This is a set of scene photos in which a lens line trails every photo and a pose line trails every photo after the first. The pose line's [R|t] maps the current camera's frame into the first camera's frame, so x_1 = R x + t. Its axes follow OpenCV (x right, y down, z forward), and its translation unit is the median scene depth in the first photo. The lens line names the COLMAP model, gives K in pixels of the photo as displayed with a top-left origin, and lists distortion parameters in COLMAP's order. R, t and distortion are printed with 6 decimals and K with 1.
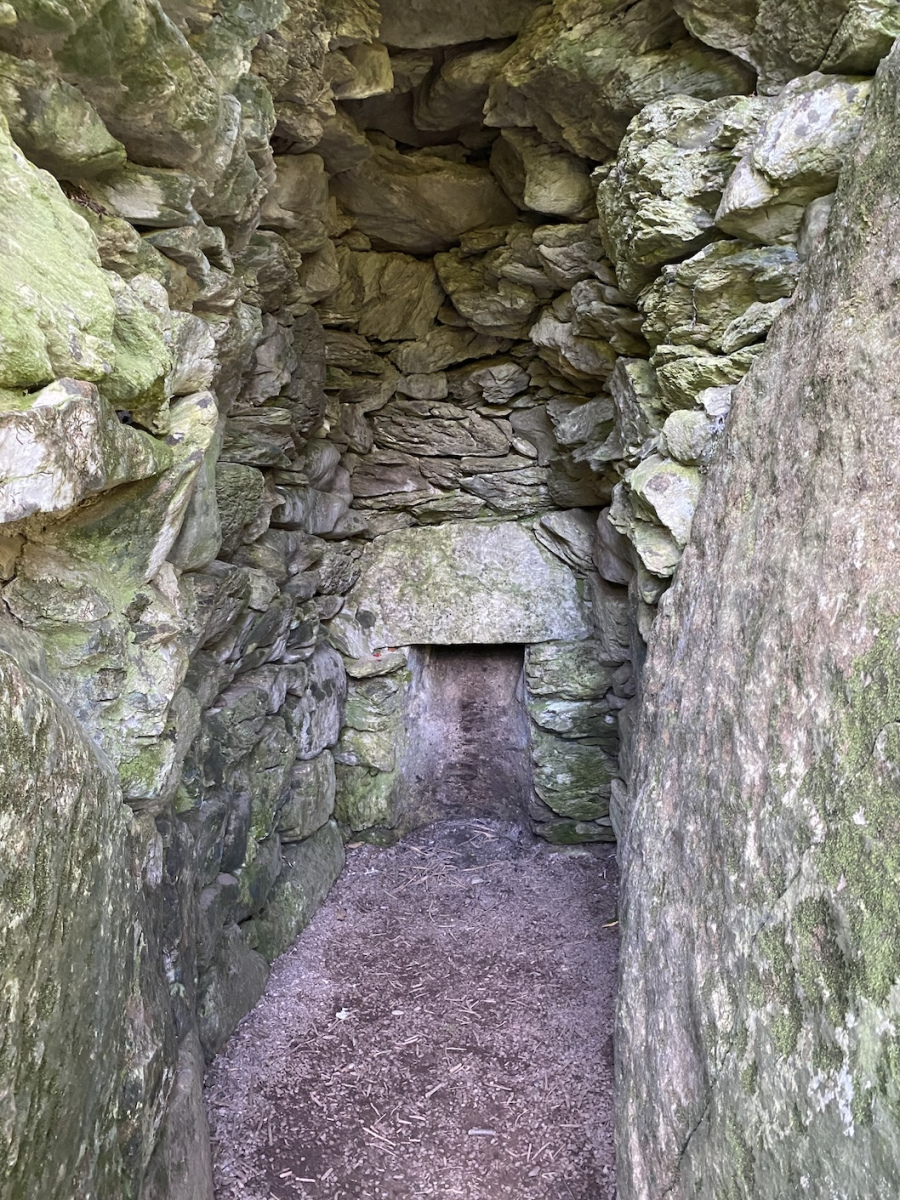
lens RADIAL K [[858.7, 0, 449.1], [0, 858.7, 593.1], [0, 0, 1]] dist [-0.002788, -0.040233]
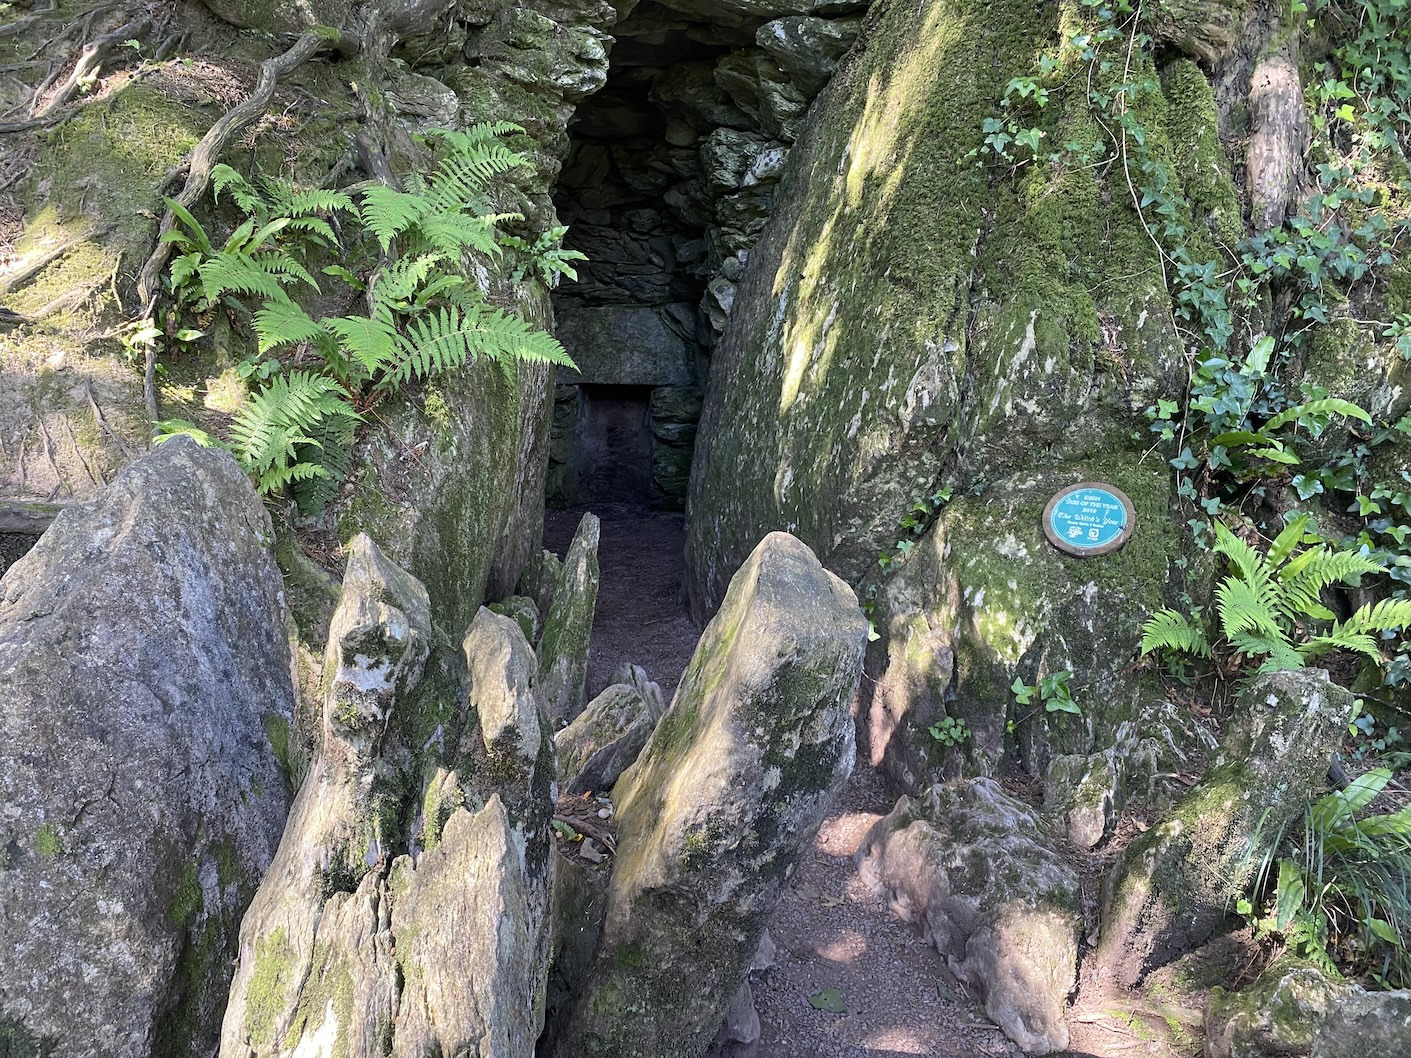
lens RADIAL K [[1009.7, 0, 705.5], [0, 1009.7, 537.2], [0, 0, 1]] dist [-0.002788, -0.040233]
pose [[0.986837, 0.028751, 0.159142, -0.108804], [-0.048403, 0.991469, 0.121026, 0.110553], [-0.154305, -0.127136, 0.979809, -0.931942]]
